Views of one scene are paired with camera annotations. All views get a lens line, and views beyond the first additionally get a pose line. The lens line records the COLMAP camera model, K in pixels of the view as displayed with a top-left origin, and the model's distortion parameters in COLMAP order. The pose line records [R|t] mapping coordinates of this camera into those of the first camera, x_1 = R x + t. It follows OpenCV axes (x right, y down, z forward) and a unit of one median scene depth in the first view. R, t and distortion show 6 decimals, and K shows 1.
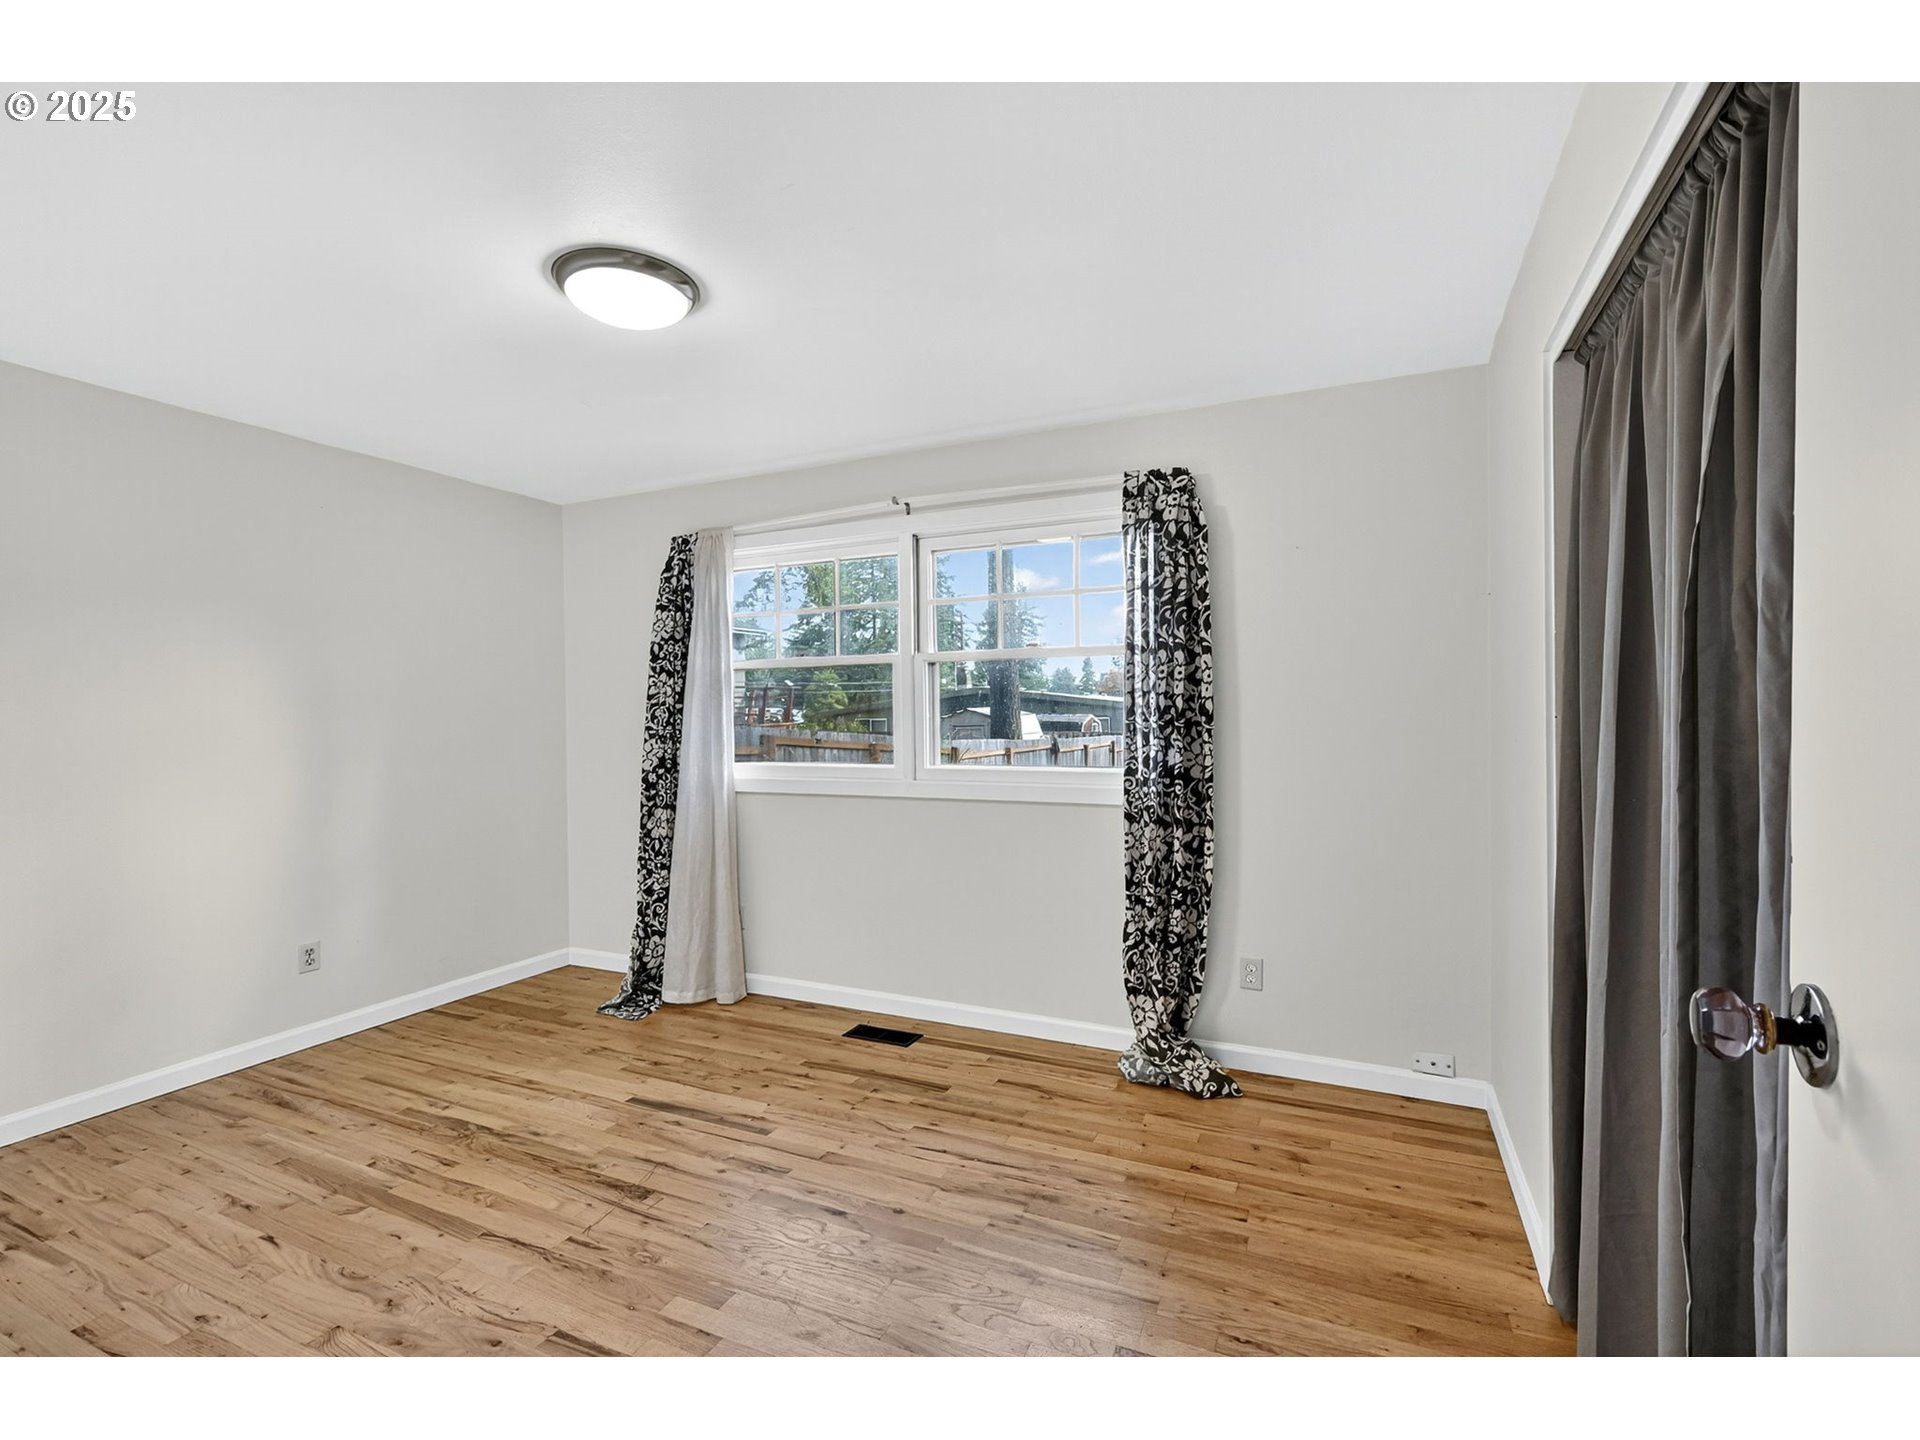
lens RADIAL K [[826.4, 0, 968.6], [0, 826.4, 730.2], [0, 0, 1]] dist [0.000523, -0.000003]
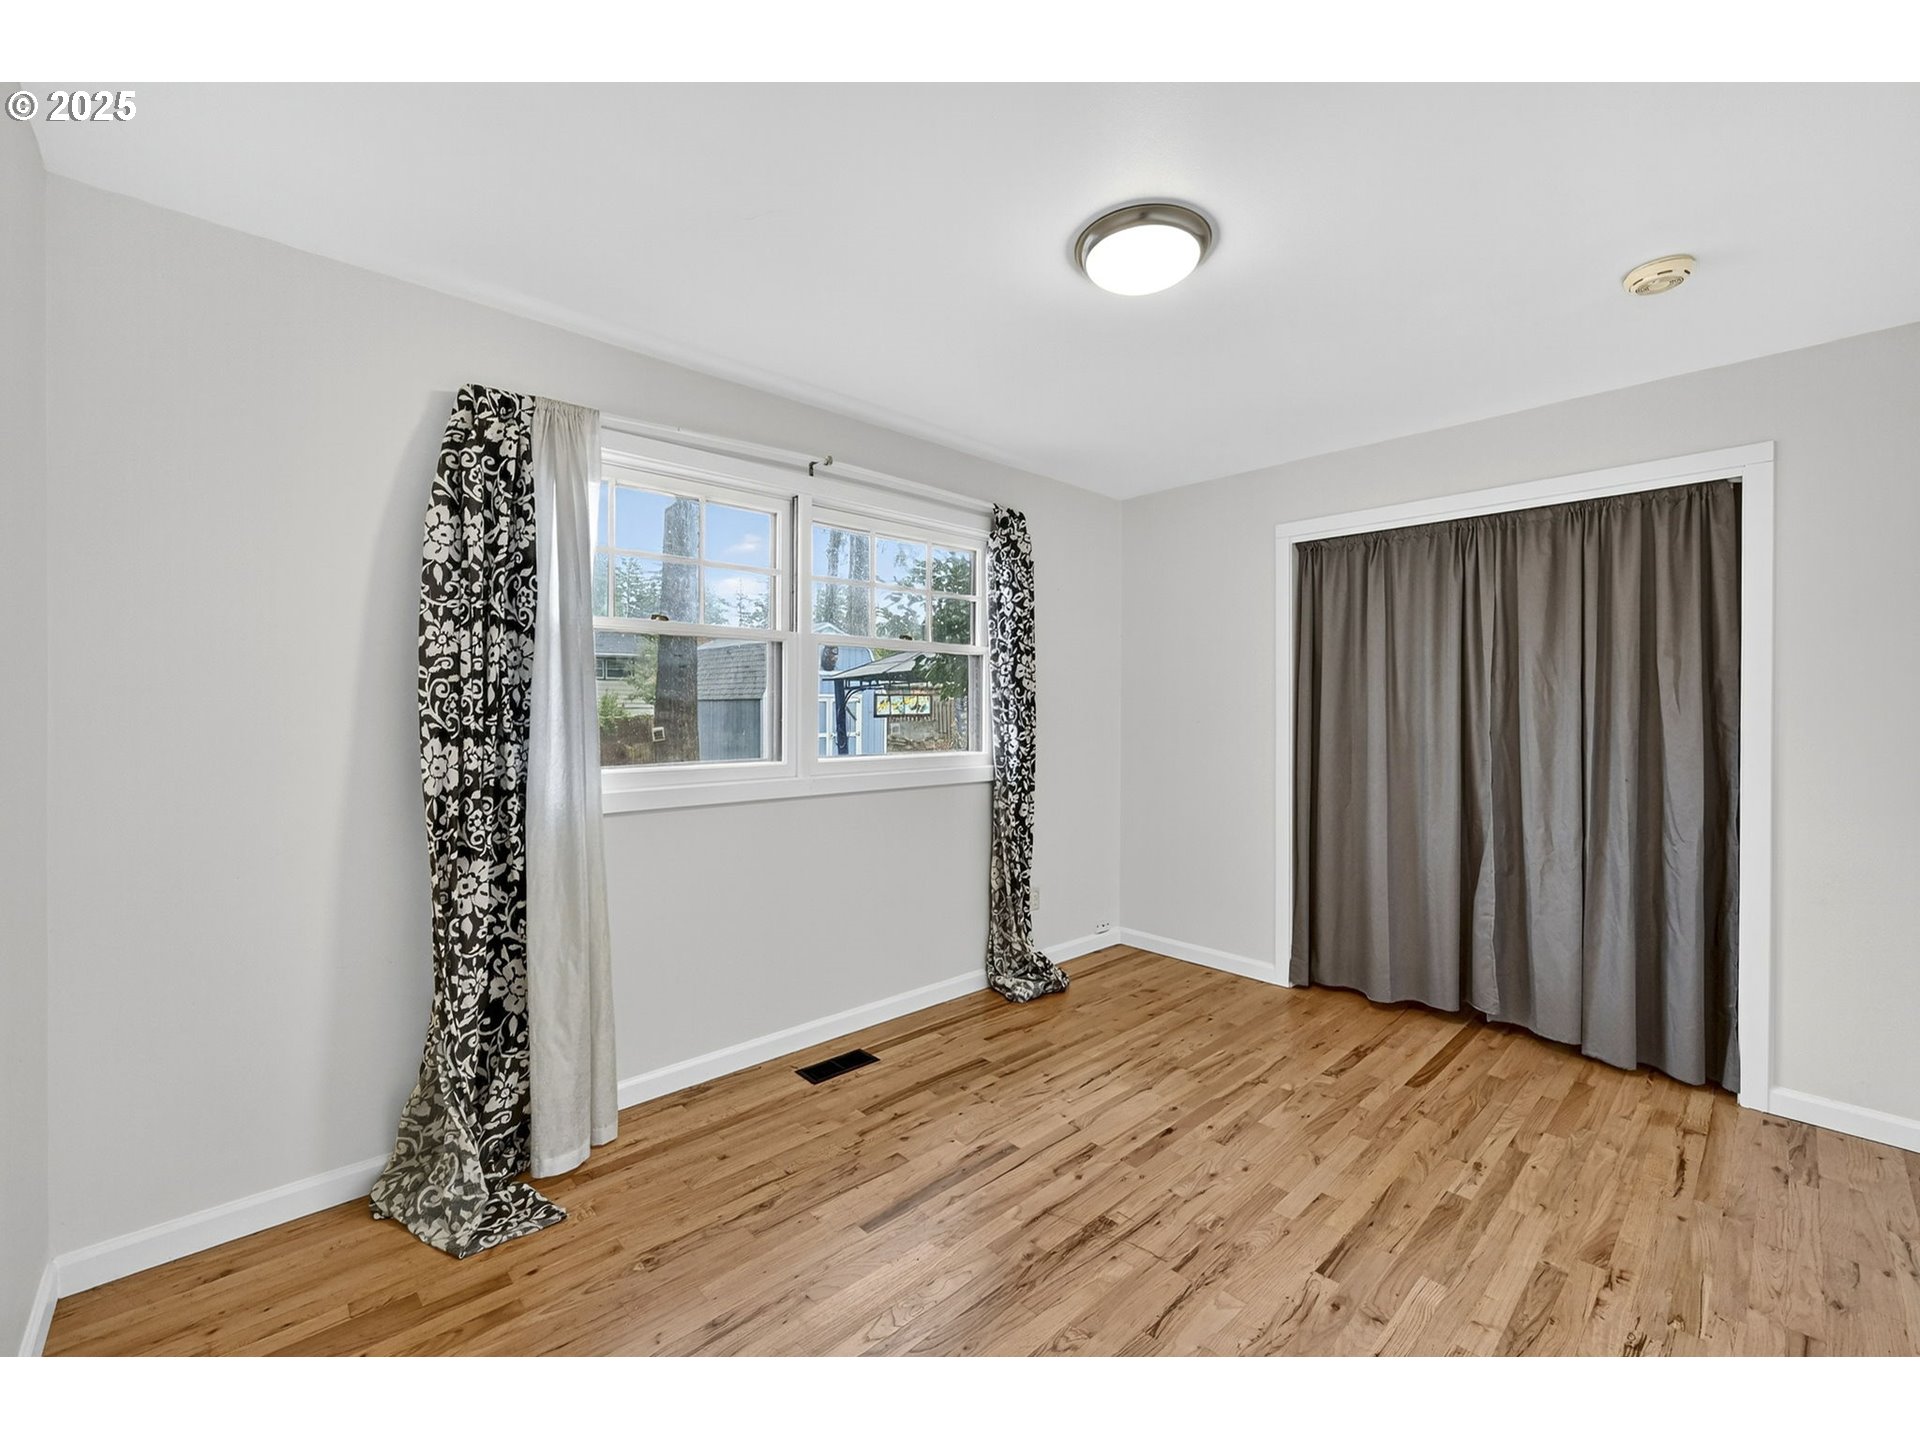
lens RADIAL K [[854.6, 0, 960.0], [0, 854.6, 720.0], [0, 0, 1]] dist [-0.000905, -0.000076]
pose [[0.364574, -0.002962, 0.931170, -1.008563], [0.011173, 0.999937, -0.001194, 0.003589], [-0.931108, 0.010839, 0.364584, 0.606253]]
